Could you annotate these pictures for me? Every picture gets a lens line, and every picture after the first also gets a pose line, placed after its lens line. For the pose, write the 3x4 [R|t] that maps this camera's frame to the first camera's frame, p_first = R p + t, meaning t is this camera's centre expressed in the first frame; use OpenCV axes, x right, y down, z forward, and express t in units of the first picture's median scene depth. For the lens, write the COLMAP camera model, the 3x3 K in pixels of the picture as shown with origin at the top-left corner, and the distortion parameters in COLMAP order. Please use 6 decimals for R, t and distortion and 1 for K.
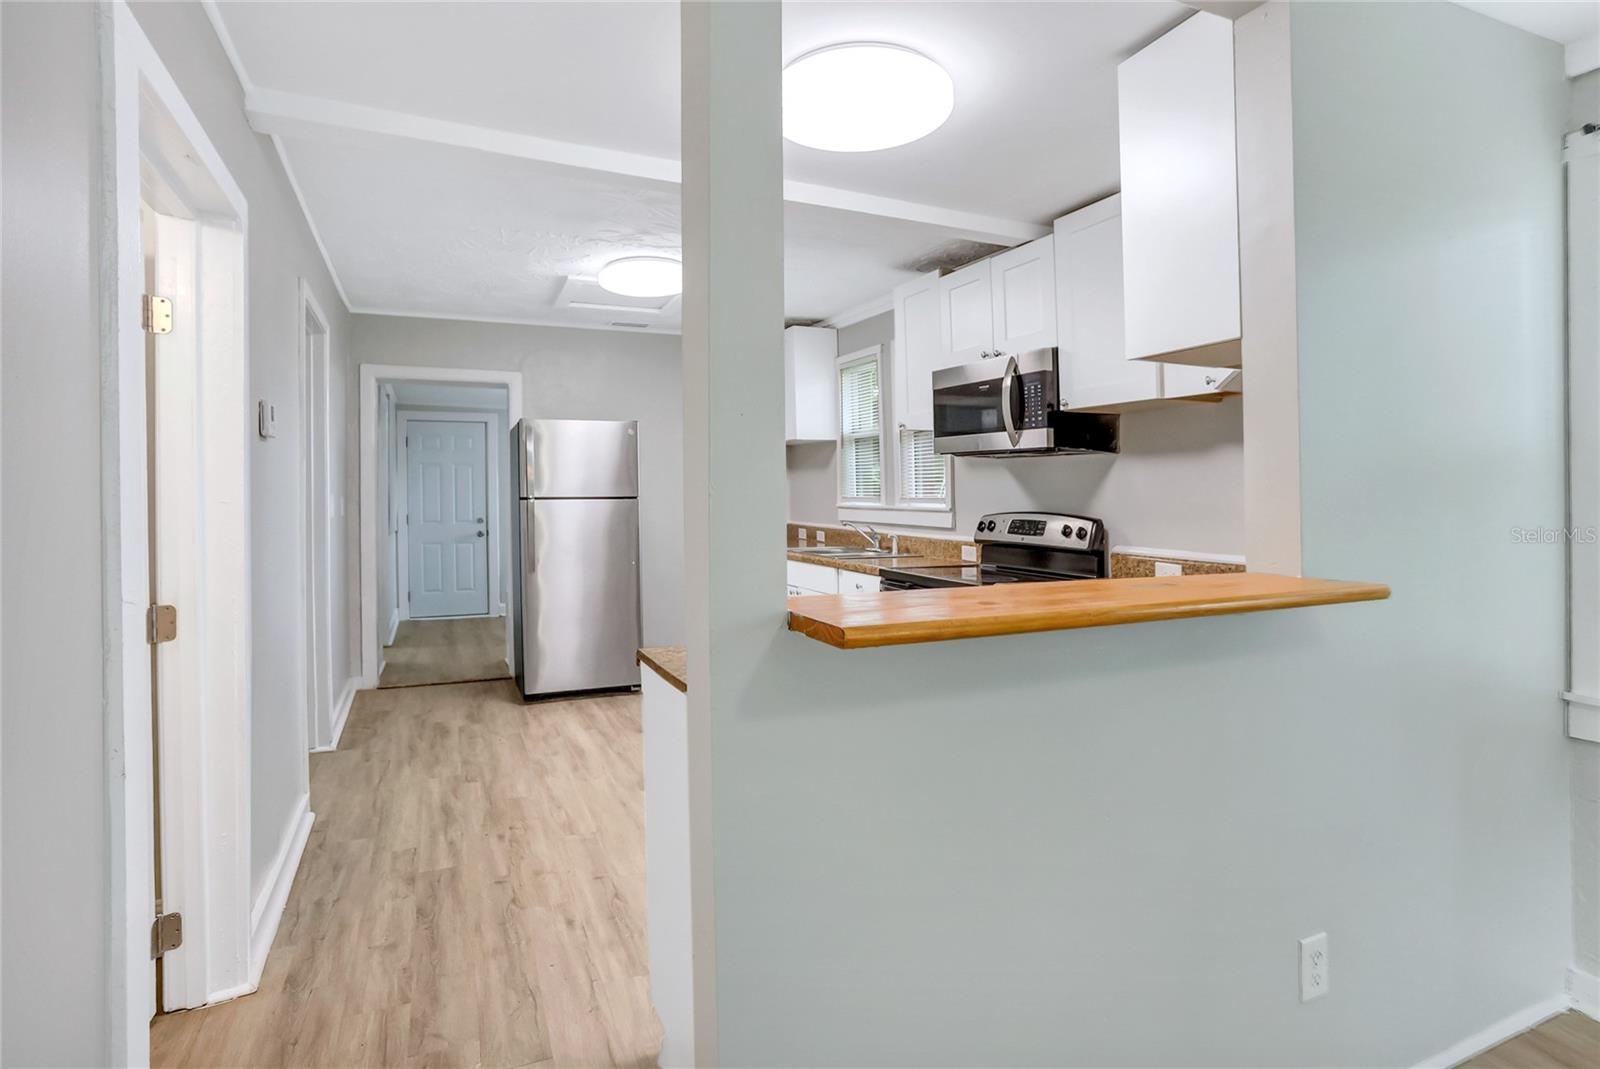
lens RADIAL K [[895.8, 0, 874.9], [0, 895.8, 510.4], [0, 0, 1]] dist [-0.054145, 0.039017]
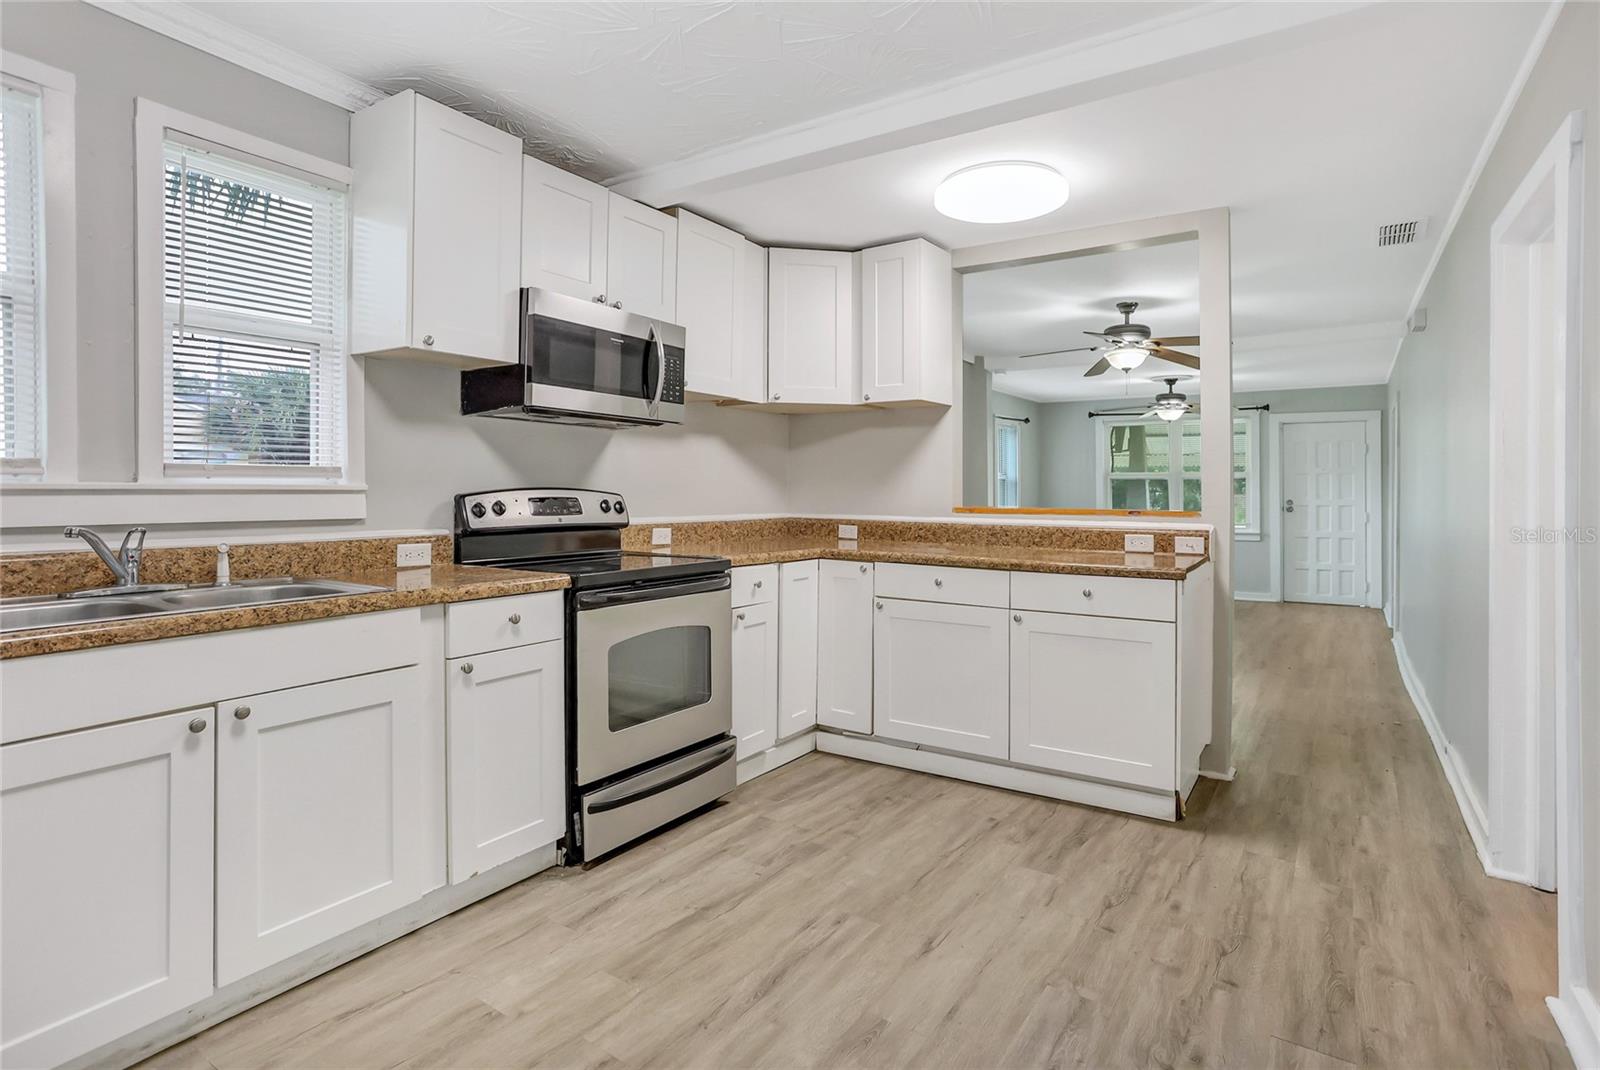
lens RADIAL K [[793.2, 0, 785.6], [0, 793.2, 481.1], [0, 0, 1]] dist [-0.044698, 0.027762]
pose [[-0.474905, 0.001192, 0.880036, -0.554742], [0.011261, 0.999925, 0.004722, -0.005191], [-0.879965, 0.012152, -0.474883, 1.101504]]
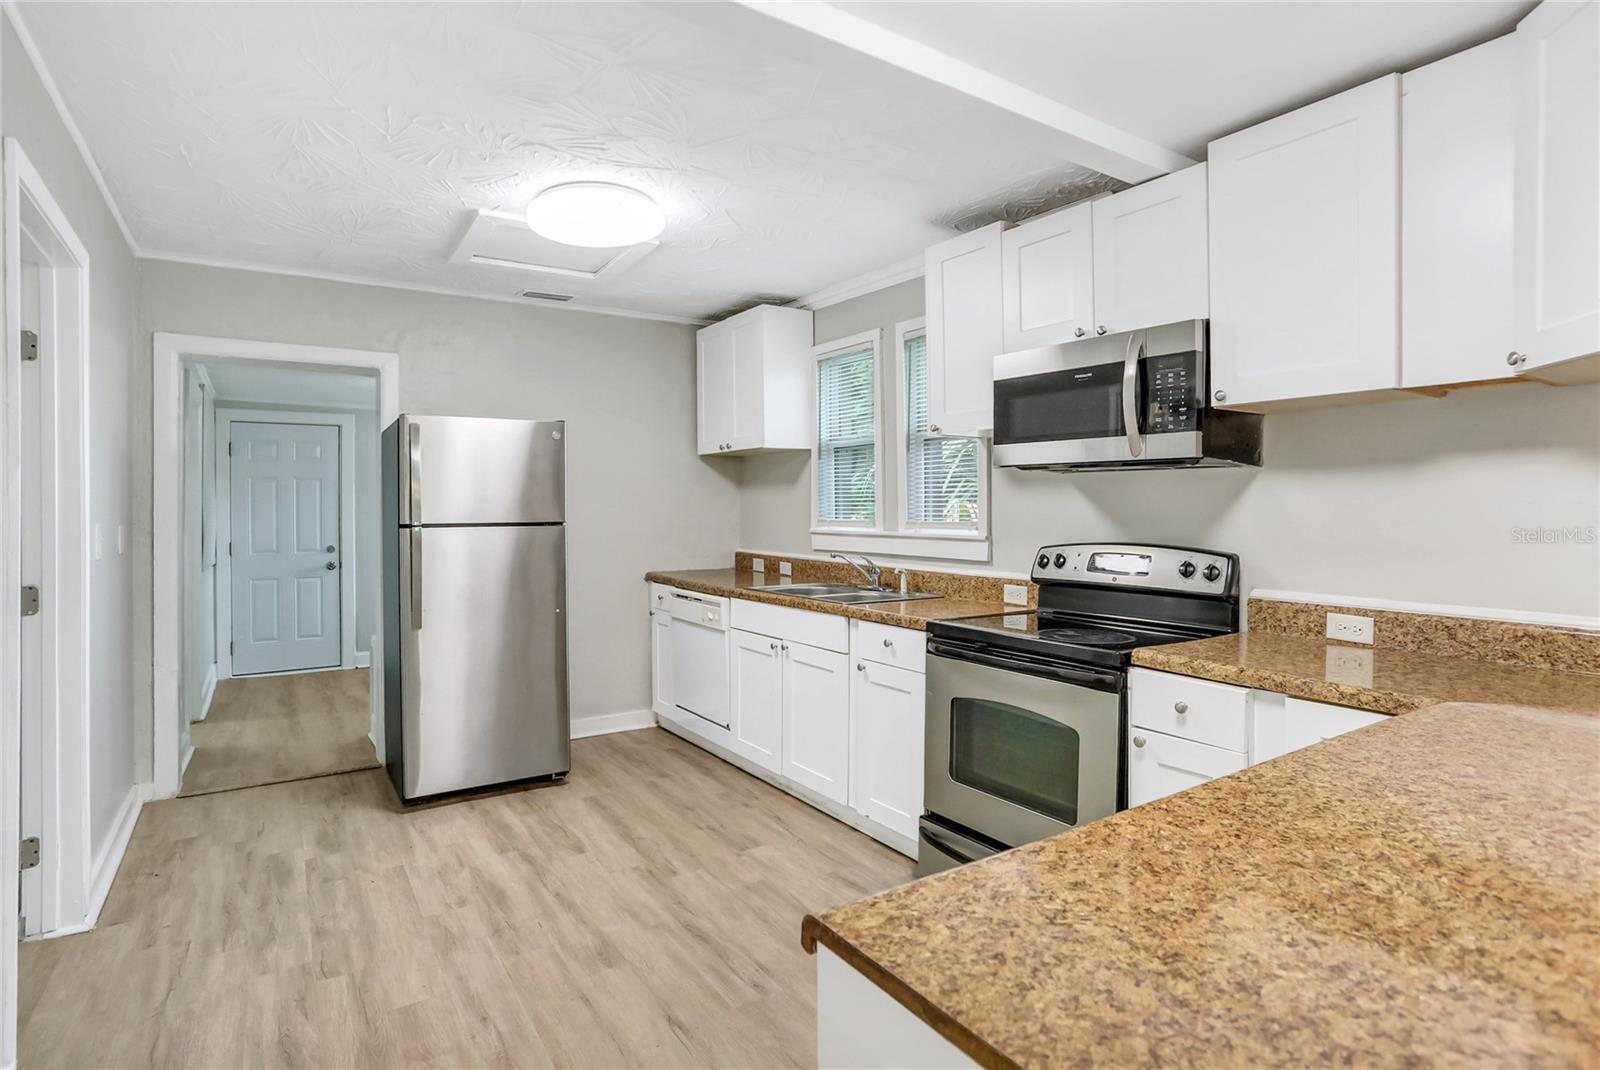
lens RADIAL K [[895.8, 0, 874.9], [0, 895.8, 510.9], [0, 0, 1]] dist [-0.054145, 0.039017]
pose [[0.989670, -0.001472, 0.143355, -0.135709], [0.003900, 0.999854, -0.016658, -0.013172], [-0.143310, 0.017045, 0.989531, 0.266151]]
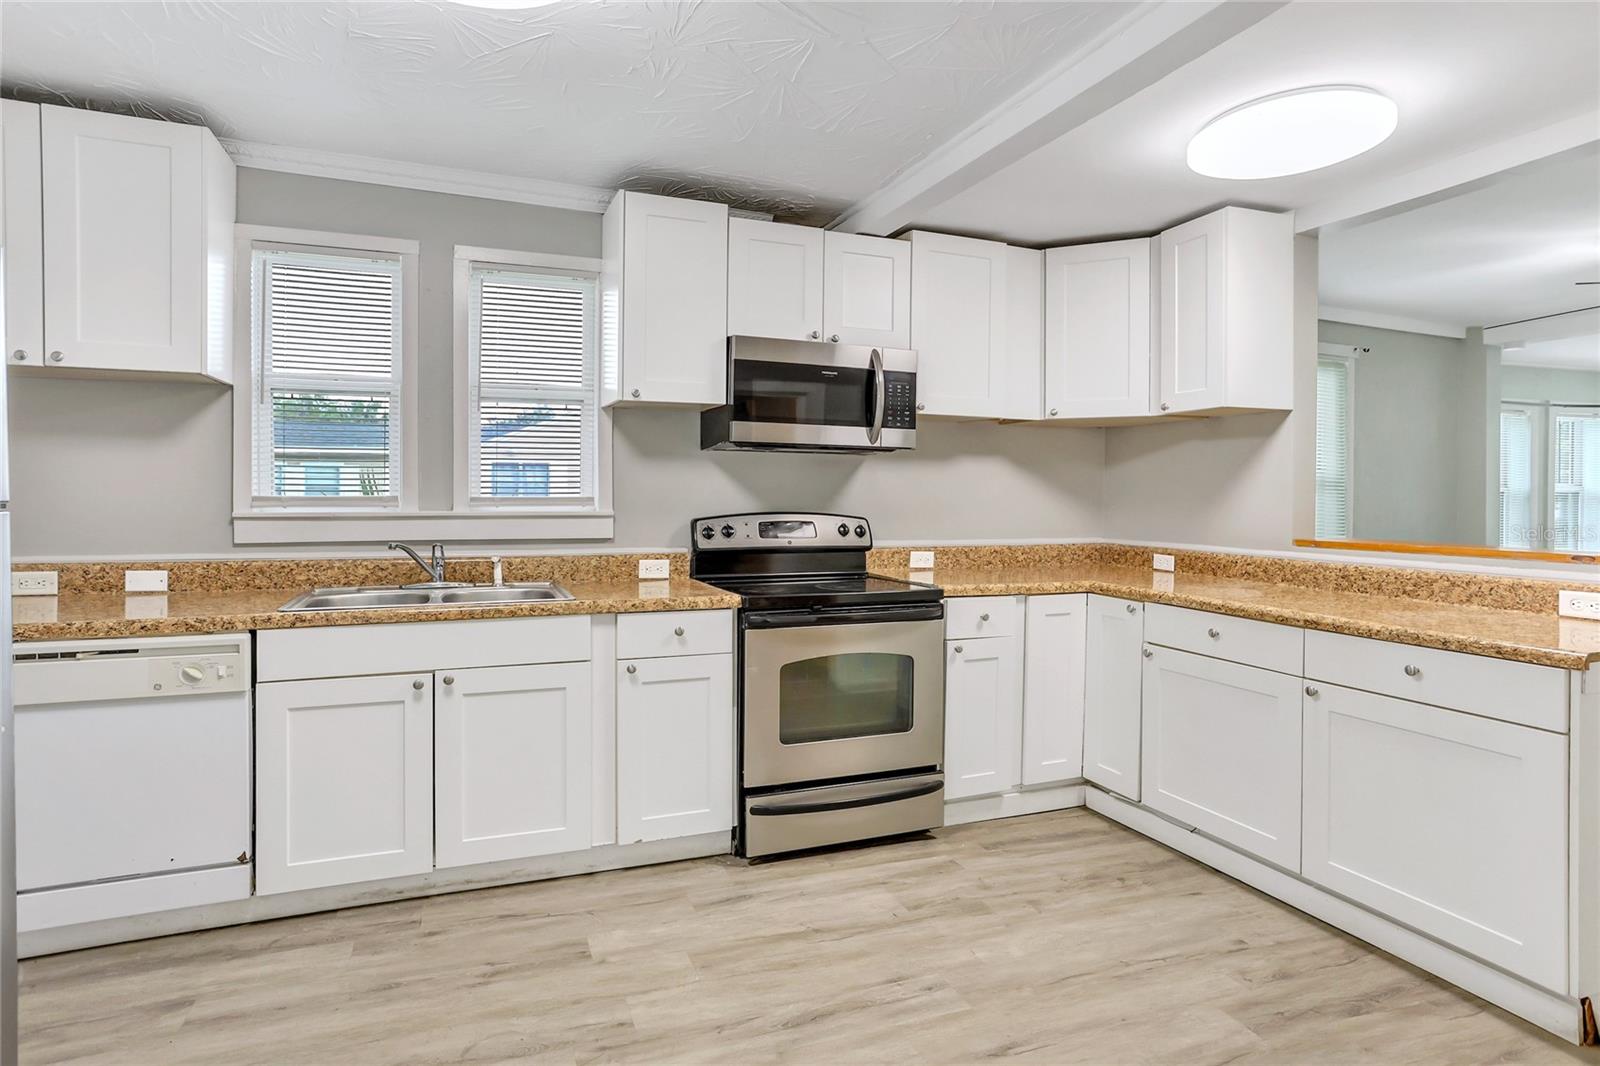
lens RADIAL K [[786.6, 0, 775.0], [0, 786.6, 499.9], [0, 0, 1]] dist [-0.046317, 0.026346]
pose [[0.111909, -0.013211, 0.993631, -0.596103], [0.014425, 0.999828, 0.011669, -0.019536], [-0.993614, 0.013027, 0.112080, 0.873699]]
